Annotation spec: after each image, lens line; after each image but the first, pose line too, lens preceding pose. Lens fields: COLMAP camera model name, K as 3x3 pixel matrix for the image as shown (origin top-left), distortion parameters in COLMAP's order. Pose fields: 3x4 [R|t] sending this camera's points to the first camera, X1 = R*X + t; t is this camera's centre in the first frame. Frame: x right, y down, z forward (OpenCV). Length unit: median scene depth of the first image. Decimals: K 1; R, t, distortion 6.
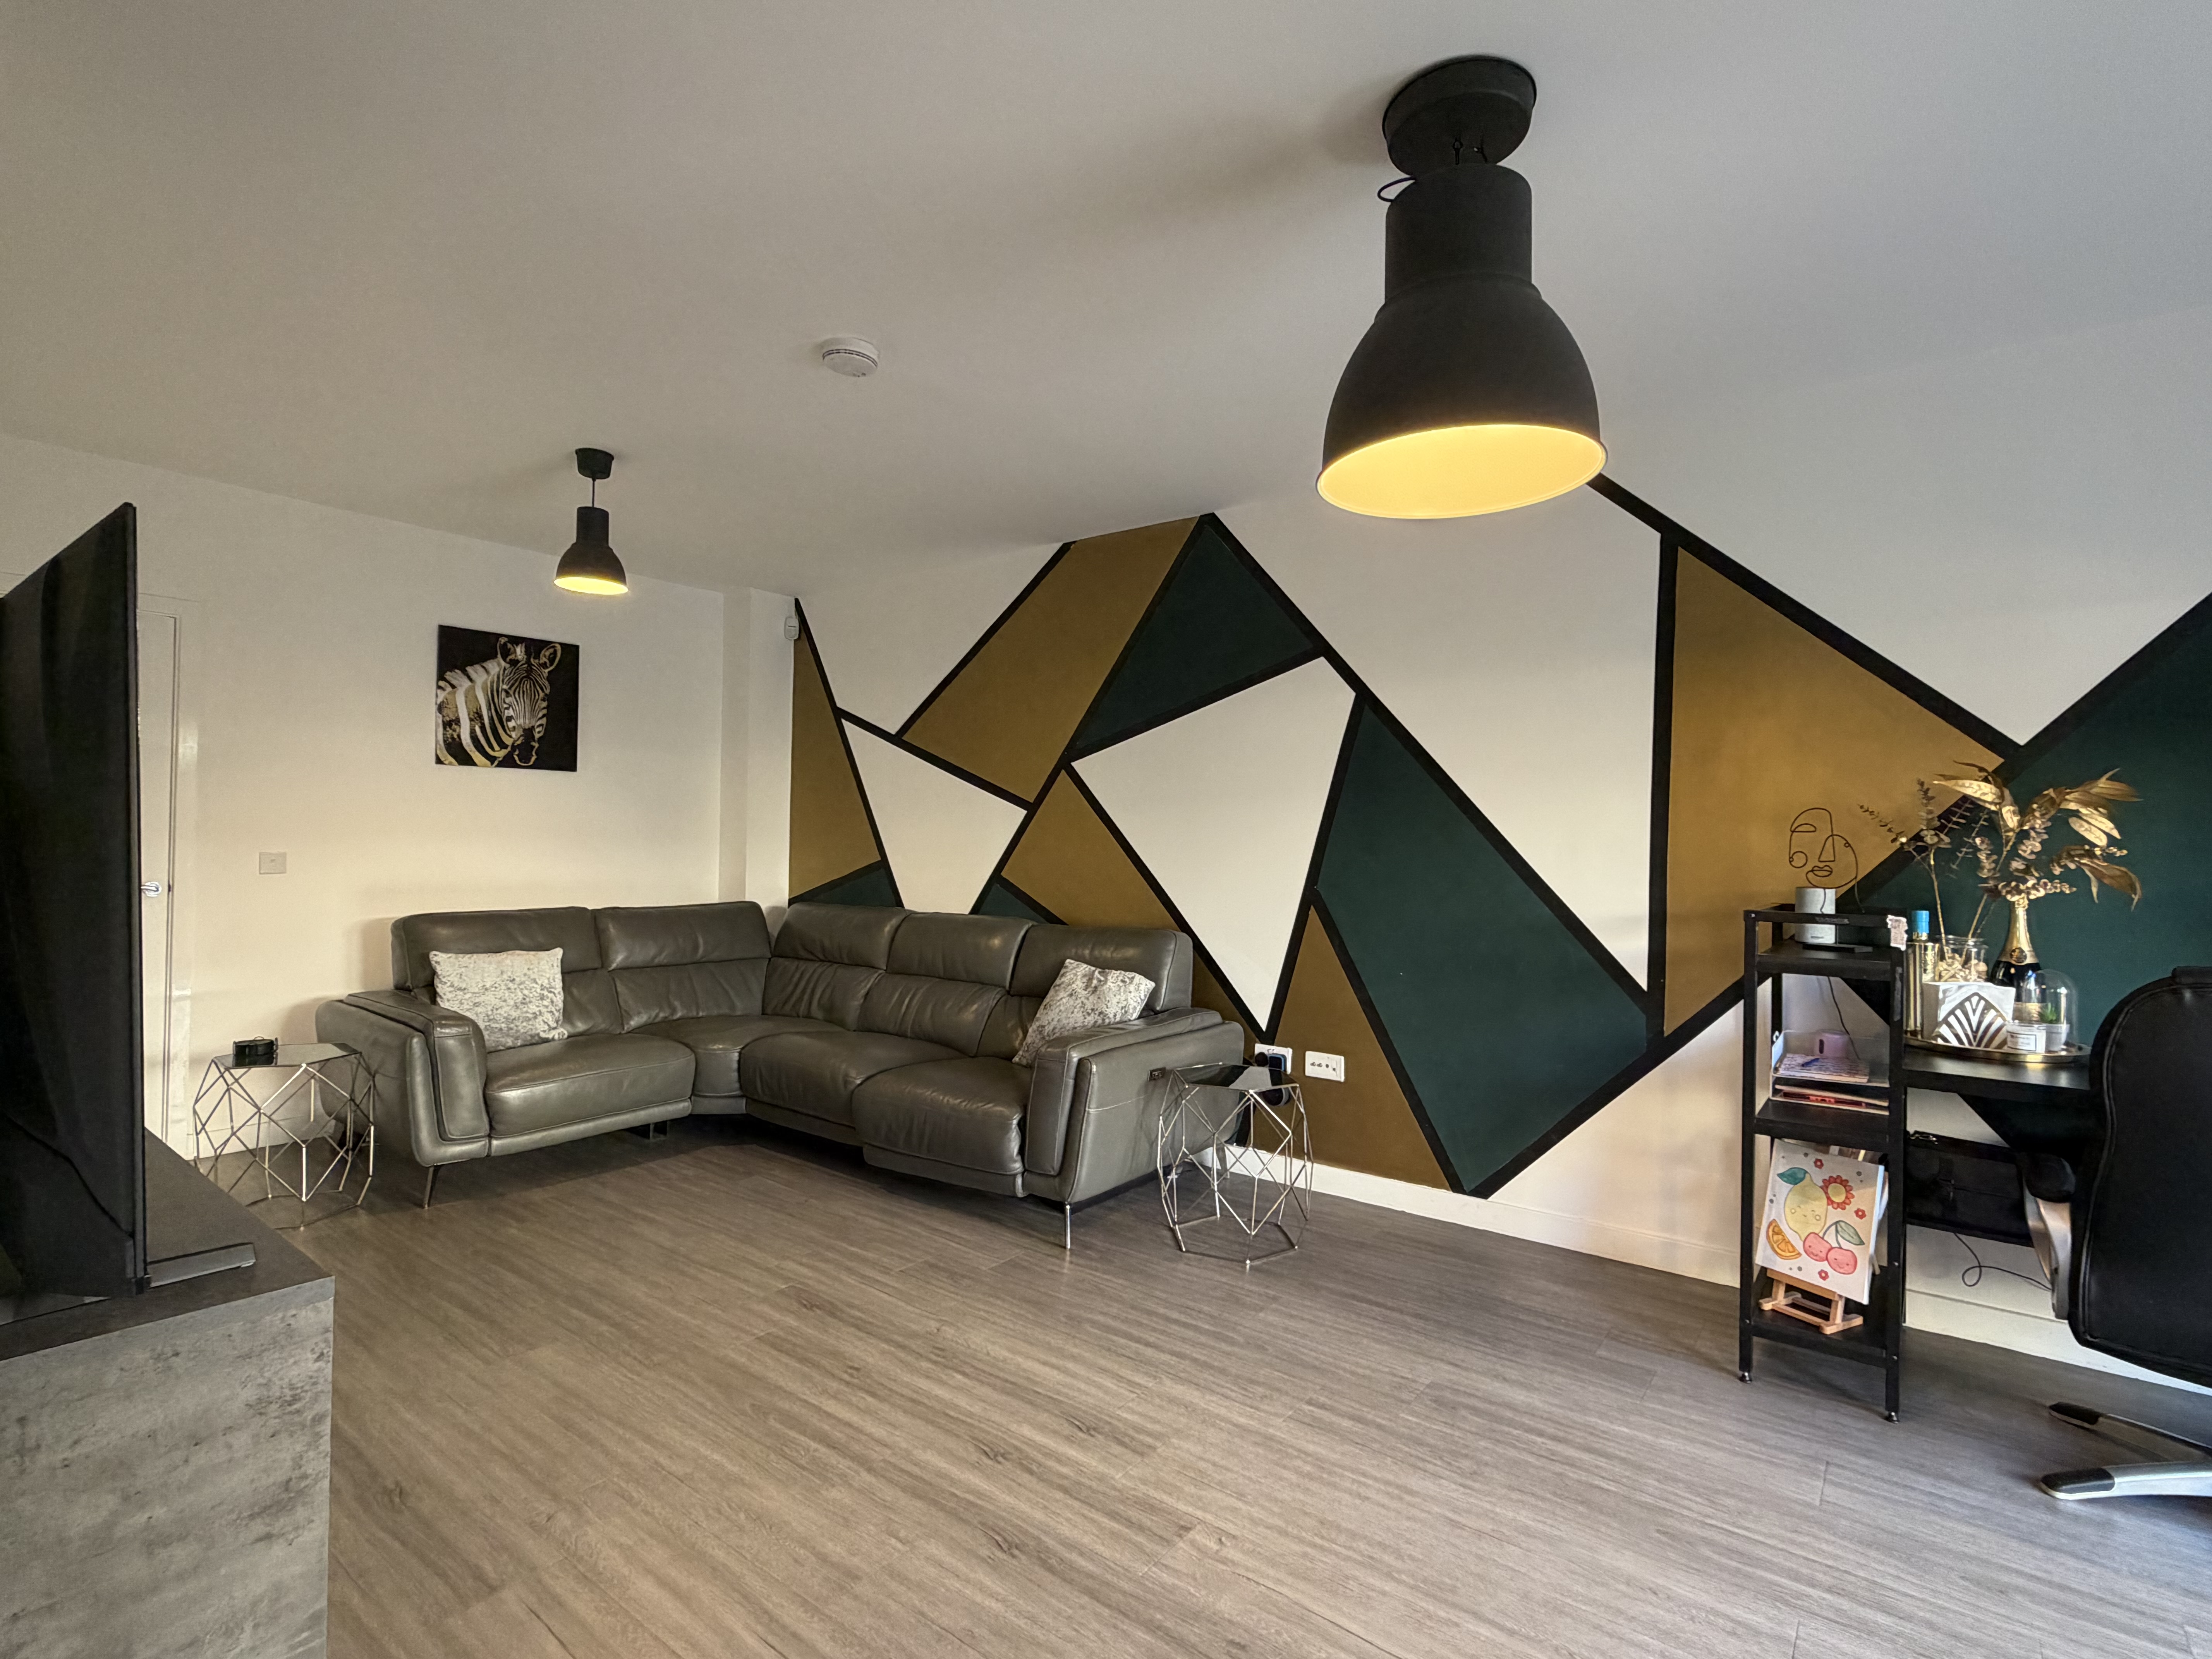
lens RADIAL K [[1061.1, 0, 1099.7], [0, 1061.1, 829.0], [0, 0, 1]] dist [-0.000359, 0.000542]
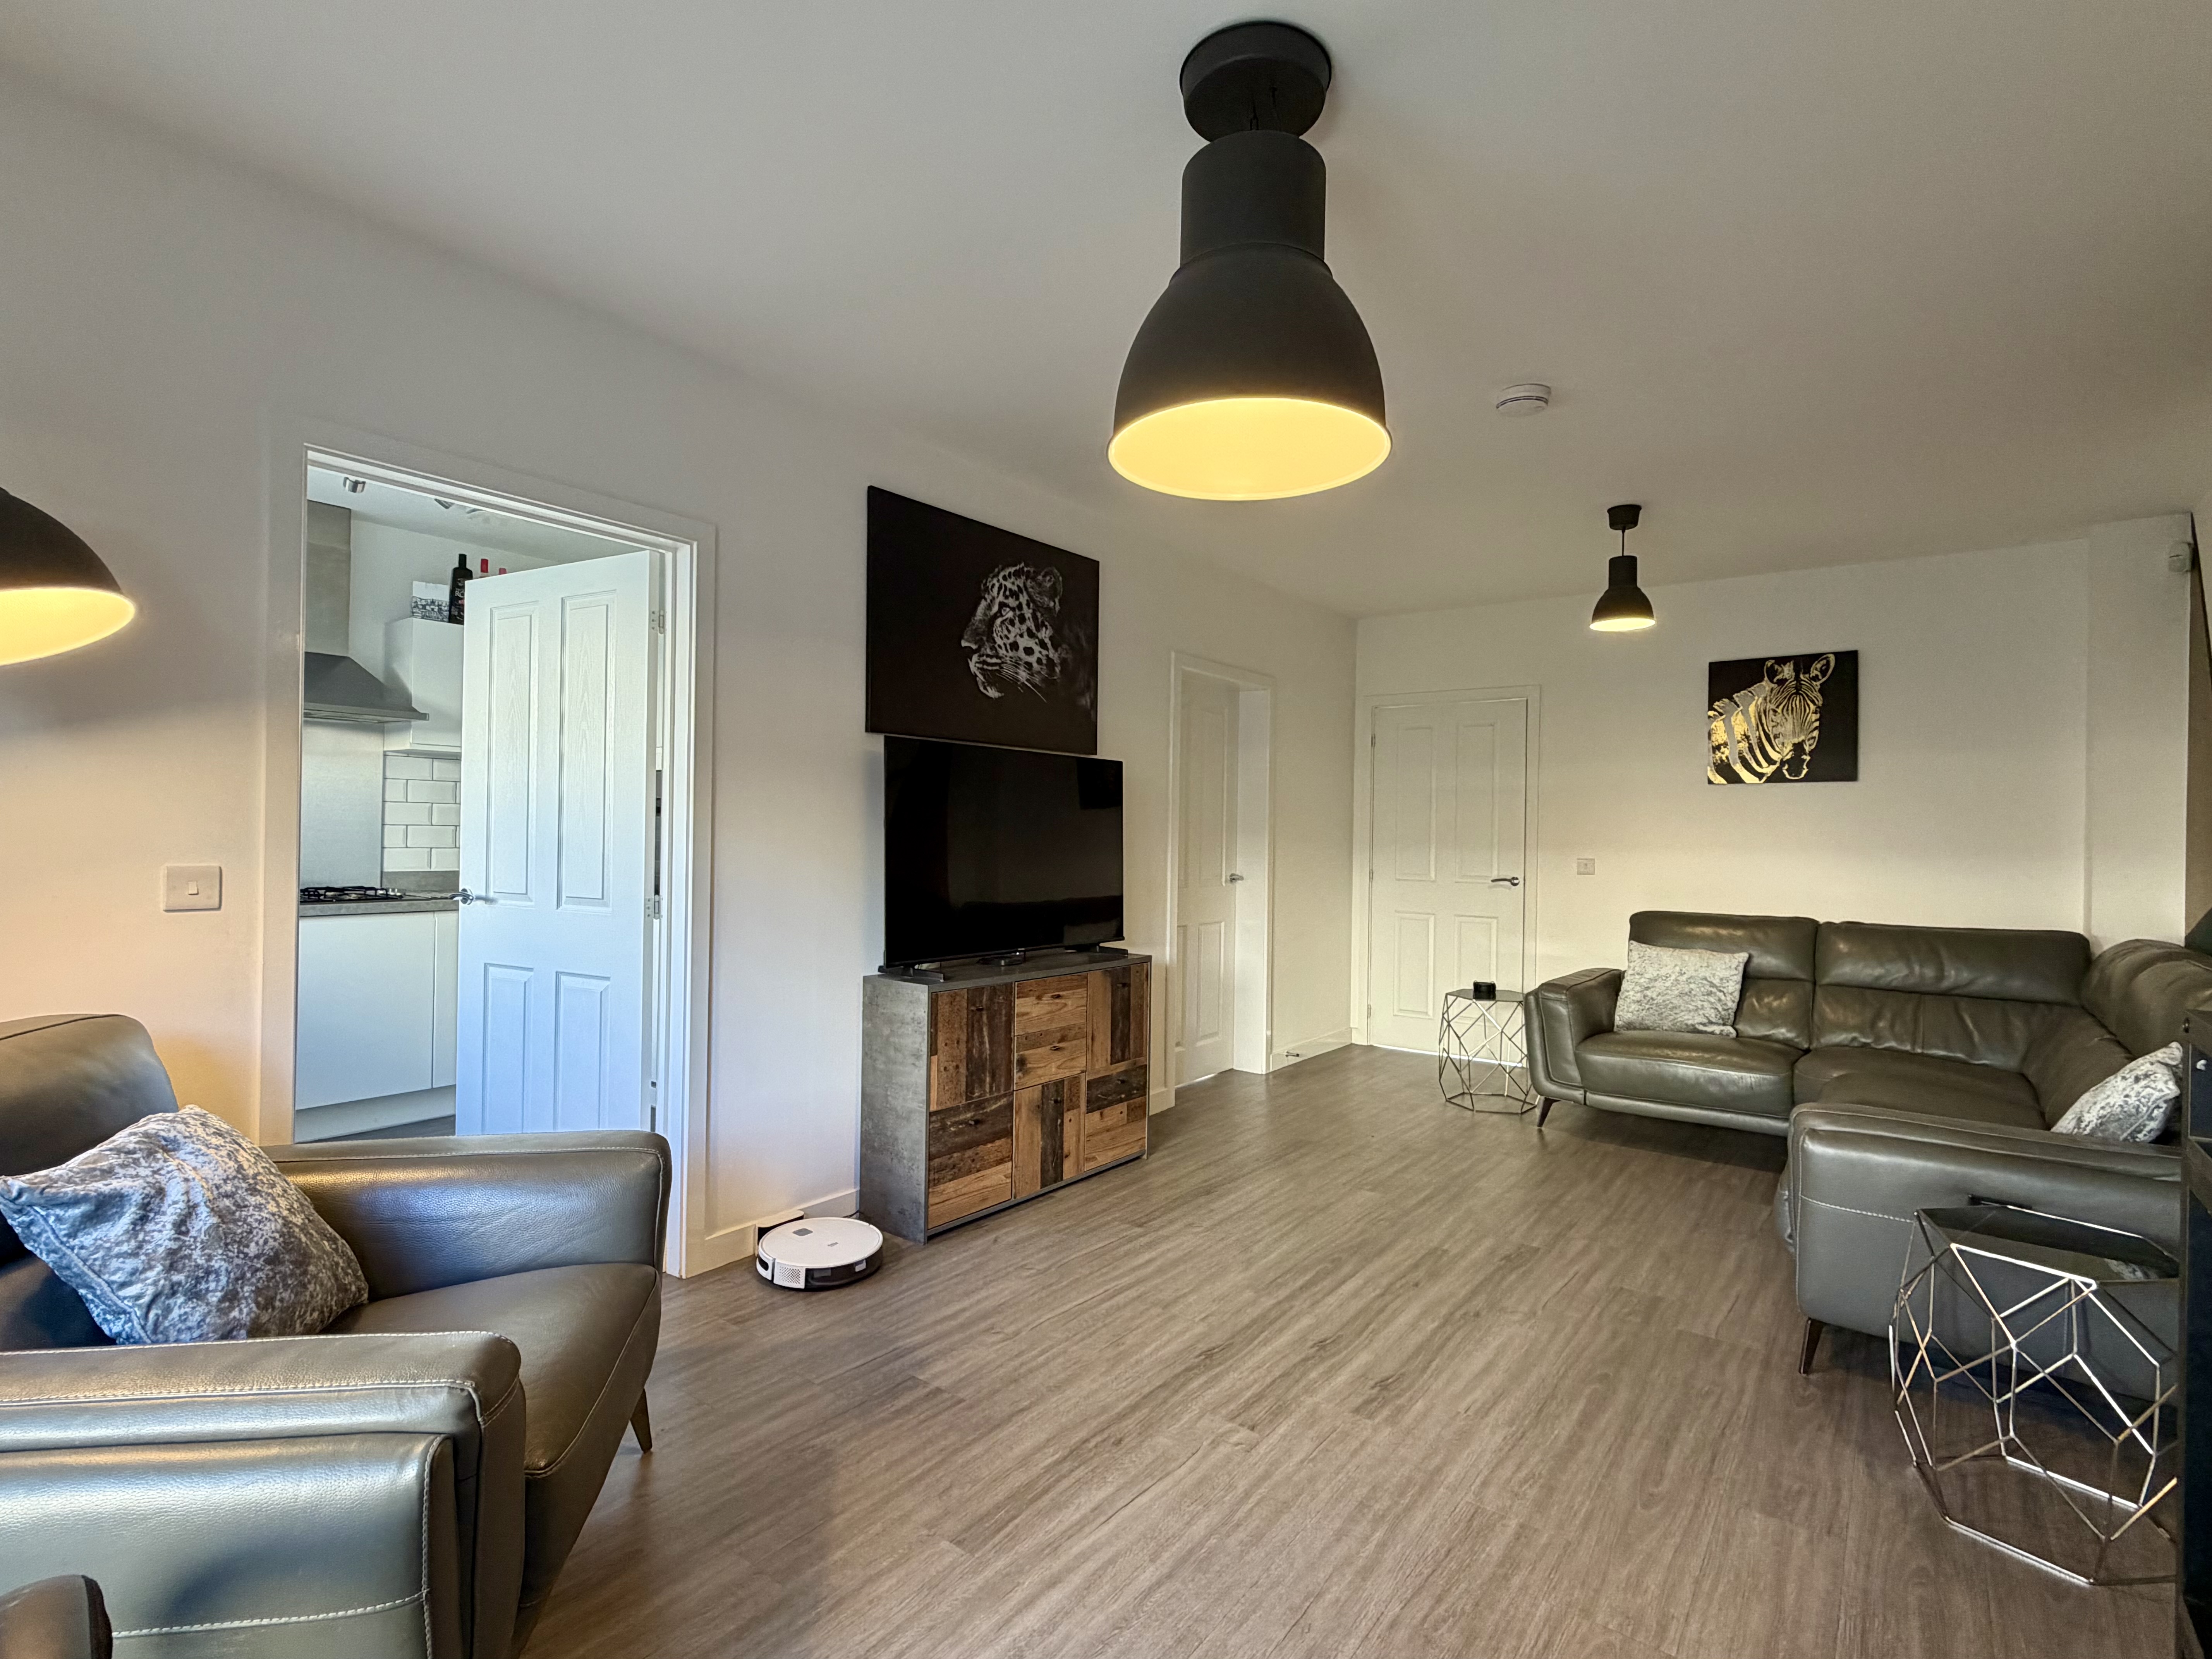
lens RADIAL K [[1061.1, 0, 1117.0], [0, 1061.1, 830.4], [0, 0, 1]] dist [-0.000359, 0.000542]
pose [[0.028692, -0.016709, -0.999449, 0.555660], [-0.002543, 0.999856, -0.016789, 0.011062], [0.999585, 0.003024, 0.028646, 0.363440]]
